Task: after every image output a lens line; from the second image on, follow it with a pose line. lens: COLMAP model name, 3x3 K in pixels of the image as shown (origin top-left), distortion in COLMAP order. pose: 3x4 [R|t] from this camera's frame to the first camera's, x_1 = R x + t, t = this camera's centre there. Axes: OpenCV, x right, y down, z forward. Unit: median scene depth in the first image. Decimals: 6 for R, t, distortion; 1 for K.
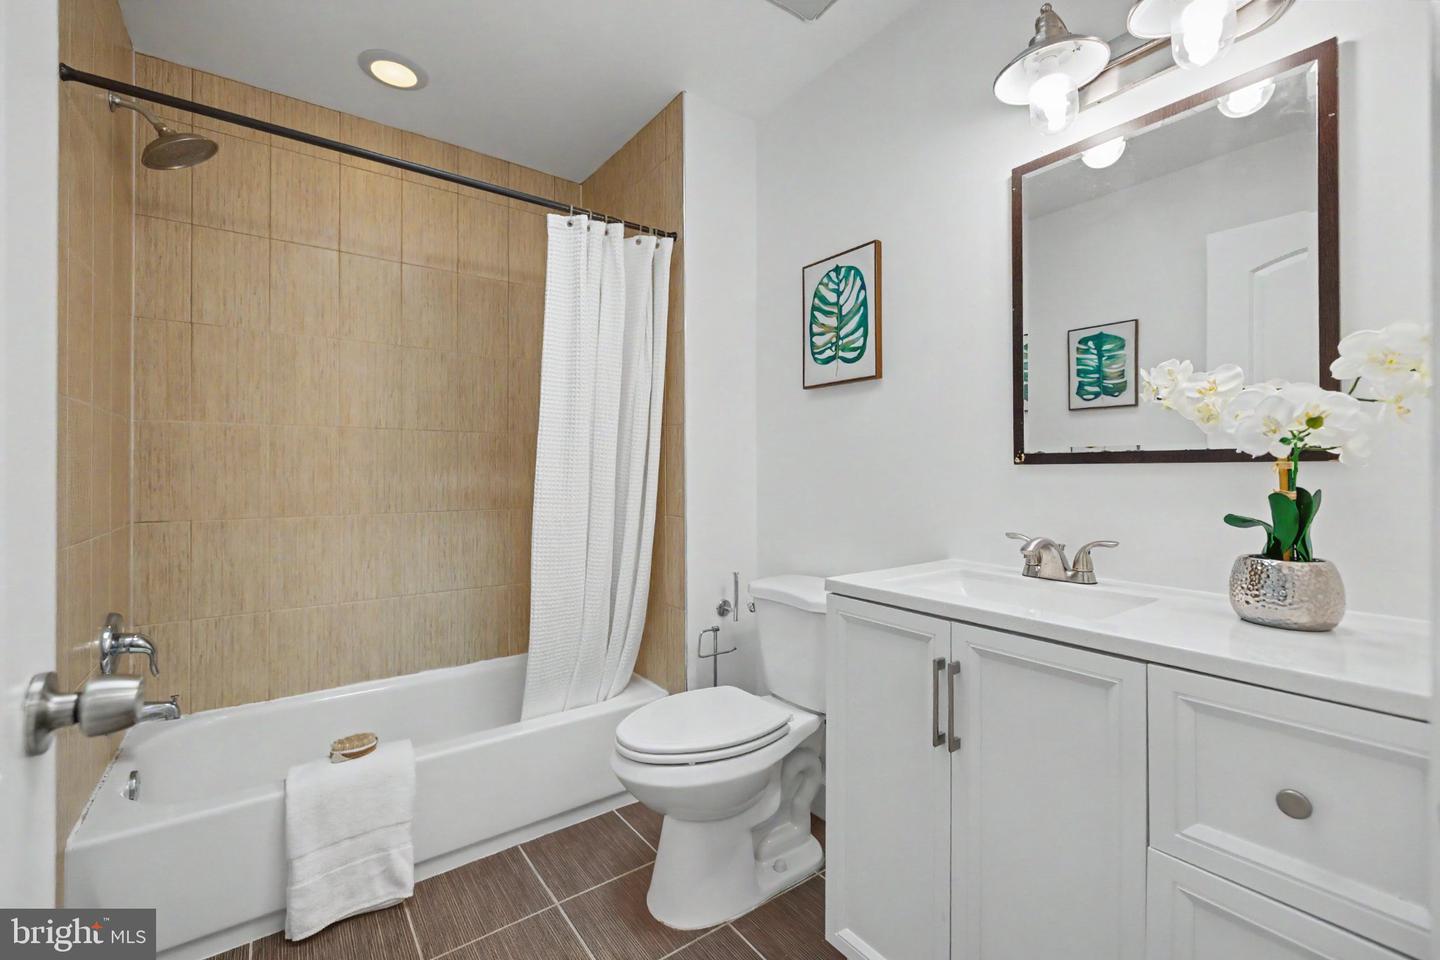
lens RADIAL K [[610.7, 0, 721.5], [0, 610.7, 477.1], [0, 0, 1]] dist [0.002574, -0.001391]
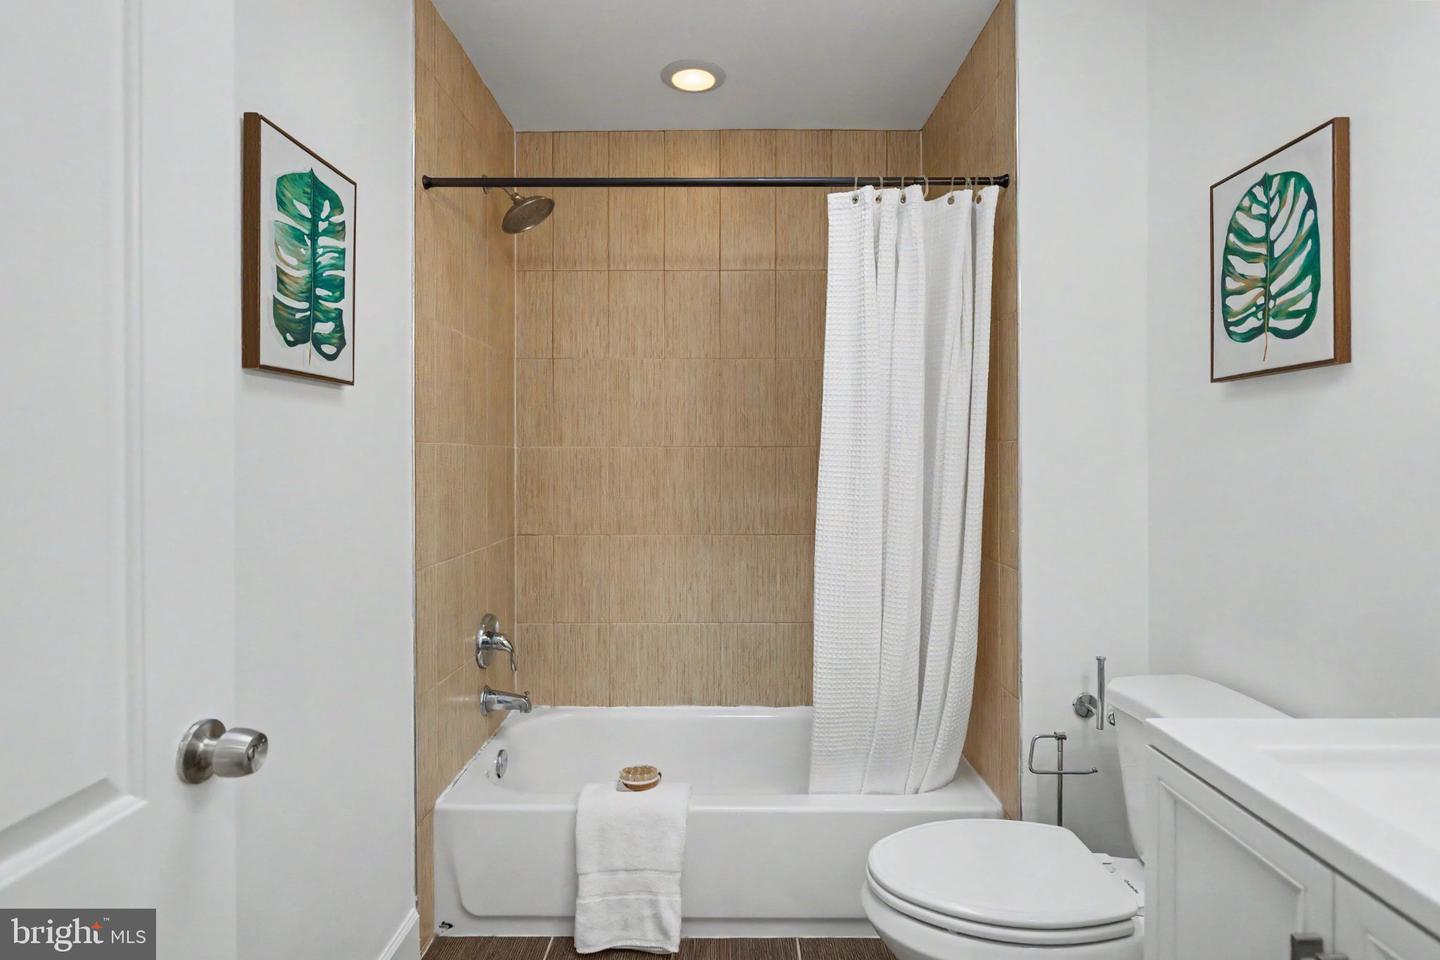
lens RADIAL K [[730.7, 0, 718.2], [0, 730.7, 470.0], [0, 0, 1]] dist [-0.009498, 0.002088]
pose [[0.800742, 0.008057, -0.598955, 0.182228], [-0.005477, 0.999966, 0.006129, -0.059438], [0.598984, -0.001627, 0.800759, 0.113550]]
